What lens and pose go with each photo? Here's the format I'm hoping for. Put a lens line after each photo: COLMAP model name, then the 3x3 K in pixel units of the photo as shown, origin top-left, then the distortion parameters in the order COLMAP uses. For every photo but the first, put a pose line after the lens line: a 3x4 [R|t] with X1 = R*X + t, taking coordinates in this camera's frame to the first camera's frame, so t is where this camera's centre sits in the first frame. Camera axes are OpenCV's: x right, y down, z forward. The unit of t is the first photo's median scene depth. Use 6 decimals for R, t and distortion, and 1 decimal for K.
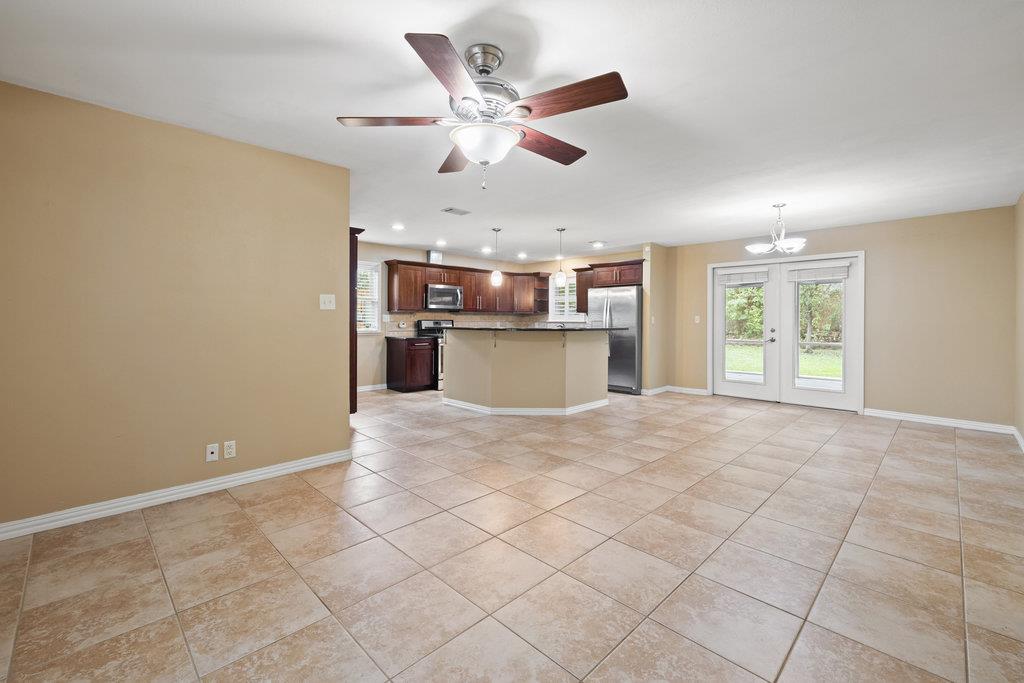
lens RADIAL K [[435.2, 0, 503.6], [0, 435.2, 321.3], [0, 0, 1]] dist [-0.002927, 0.000601]
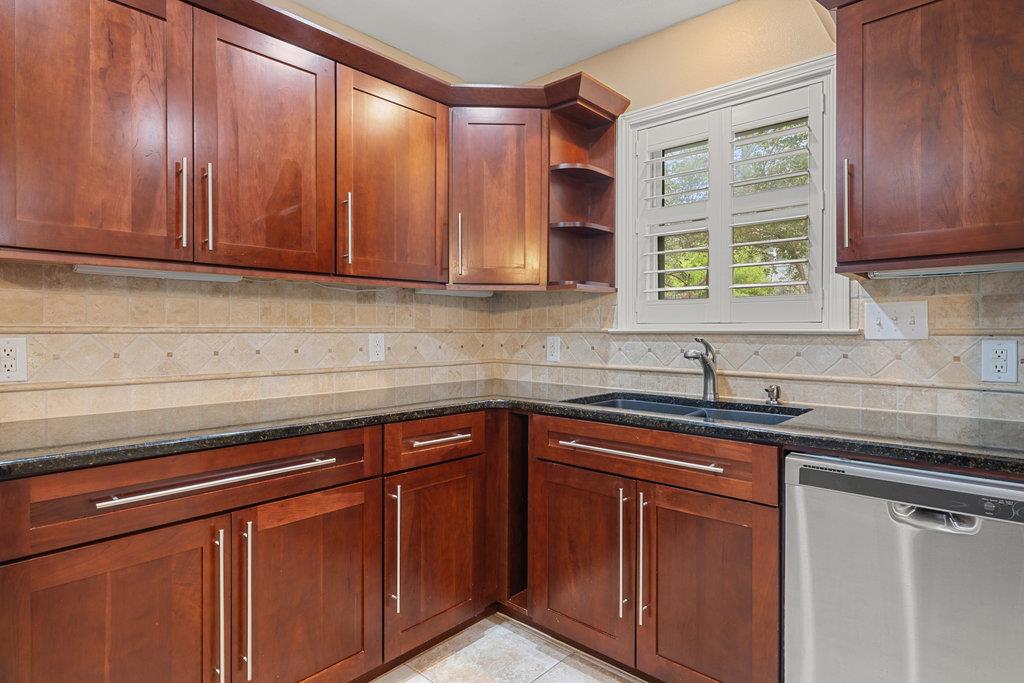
lens RADIAL K [[554.7, 0, 517.8], [0, 554.7, 334.0], [0, 0, 1]] dist [0.000894, -0.003298]
pose [[0.997463, -0.002735, 0.071135, 0.048691], [0.002643, 0.999996, 0.001392, 0.001637], [-0.071139, -0.001201, 0.997466, 0.974136]]
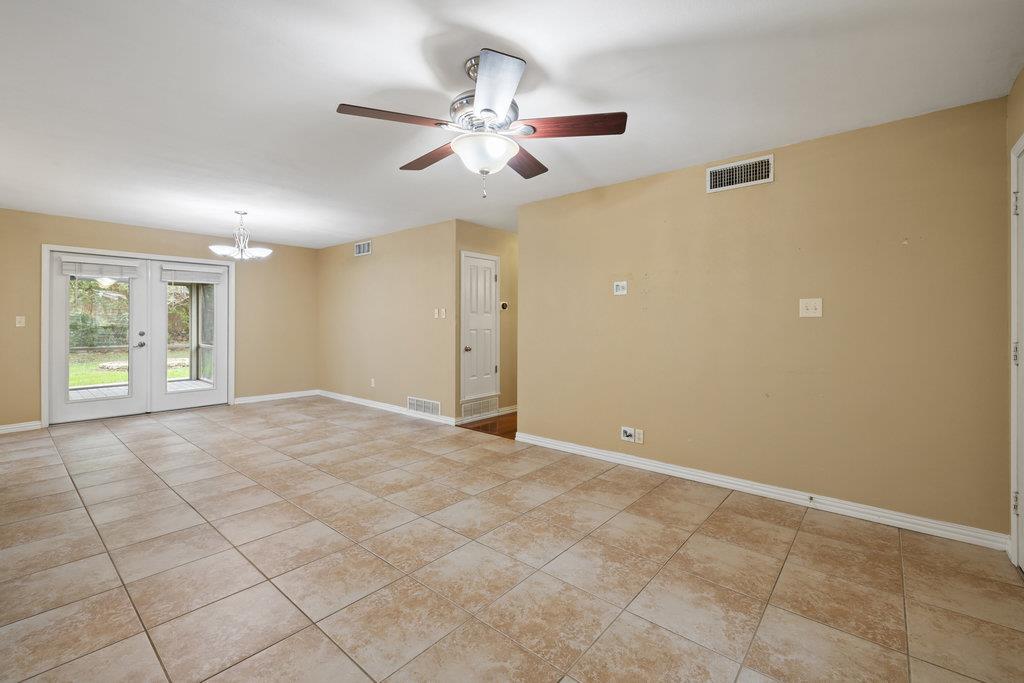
lens RADIAL K [[435.2, 0, 514.1], [0, 435.2, 322.6], [0, 0, 1]] dist [-0.002927, 0.000601]
pose [[-0.091324, -0.005736, 0.995805, -0.305003], [0.002849, 0.999978, 0.006021, -0.004716], [-0.995817, 0.003387, -0.091305, 0.292447]]
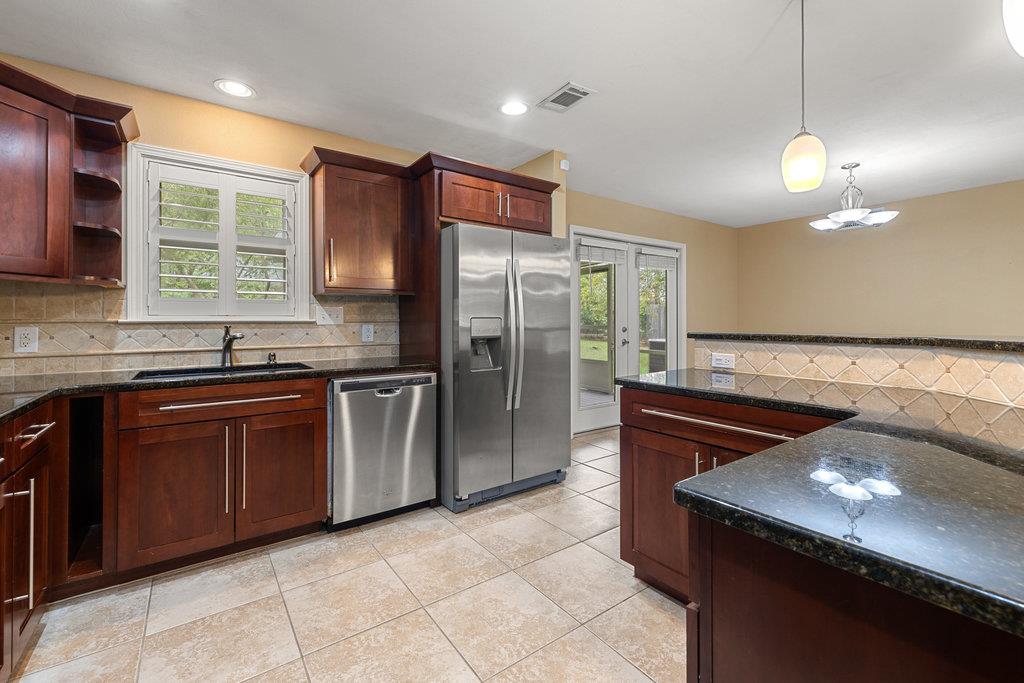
lens RADIAL K [[435.2, 0, 507.0], [0, 435.2, 318.0], [0, 0, 1]] dist [-0.002927, 0.000601]
pose [[0.148712, 0.000383, 0.988881, -0.145707], [0.007383, 0.999972, -0.001498, 0.000442], [-0.988853, 0.007524, 0.148705, 0.988603]]
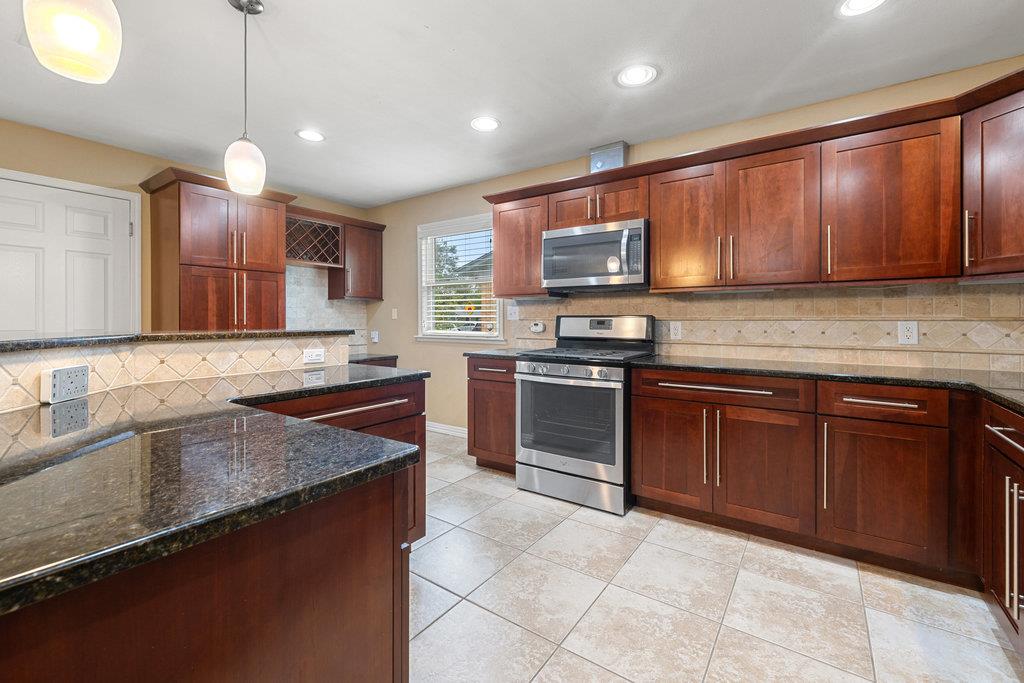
lens RADIAL K [[435.2, 0, 510.5], [0, 435.2, 320.9], [0, 0, 1]] dist [-0.002927, 0.000601]
pose [[0.185454, -0.000911, -0.982653, 0.257125], [-0.004515, 0.999988, -0.001779, 0.003172], [0.982643, 0.004766, 0.185448, 0.965244]]
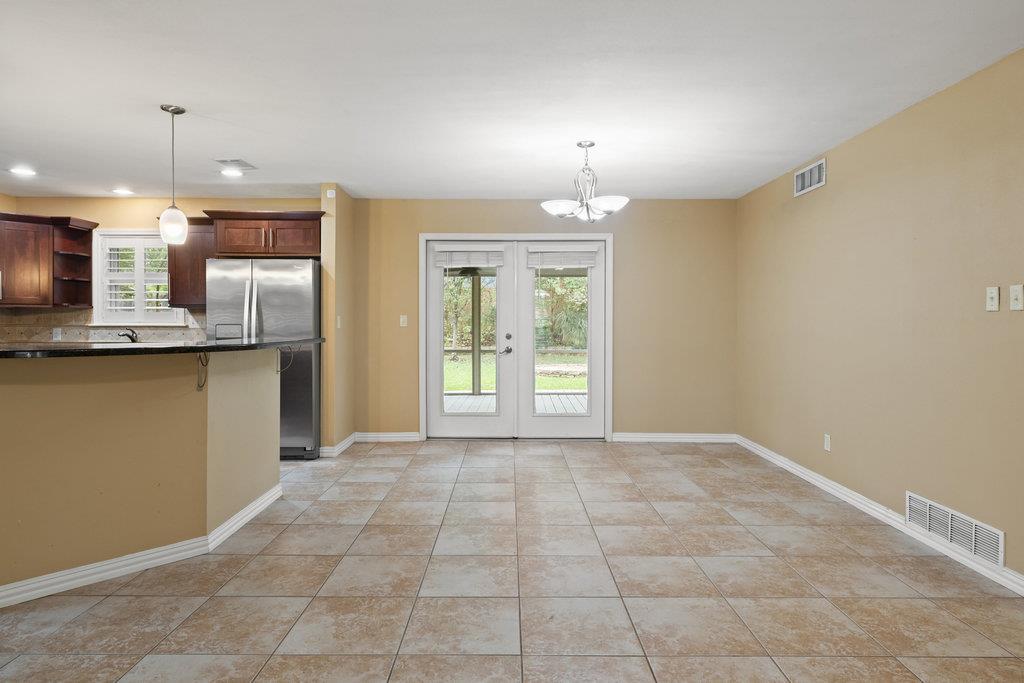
lens RADIAL K [[579.5, 0, 507.4], [0, 579.5, 328.6], [0, 0, 1]] dist [0.005931, 0.003633]
pose [[0.700409, -0.010730, 0.713661, -0.041840], [0.004074, 0.999931, 0.011035, -0.001917], [-0.713730, -0.004822, 0.700404, 0.317023]]
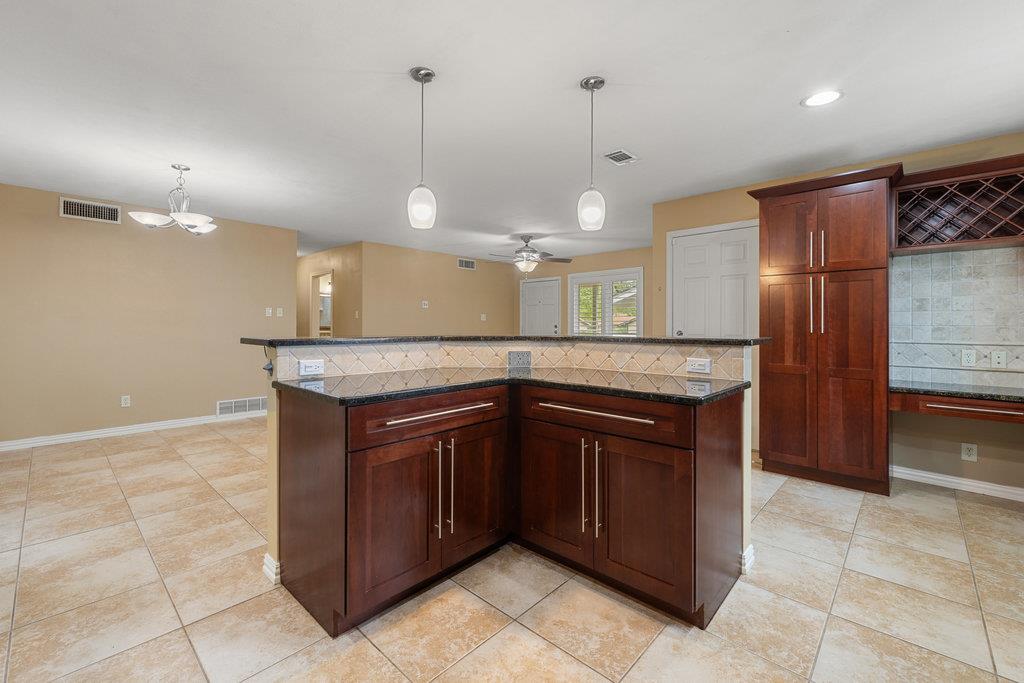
lens RADIAL K [[435.2, 0, 509.2], [0, 435.2, 323.5], [0, 0, 1]] dist [-0.002927, 0.000601]
pose [[-0.999102, -0.008317, -0.041543, 0.061192], [-0.008323, 0.999965, -0.000030, 0.000730], [0.041542, 0.000316, -0.999137, 1.181772]]
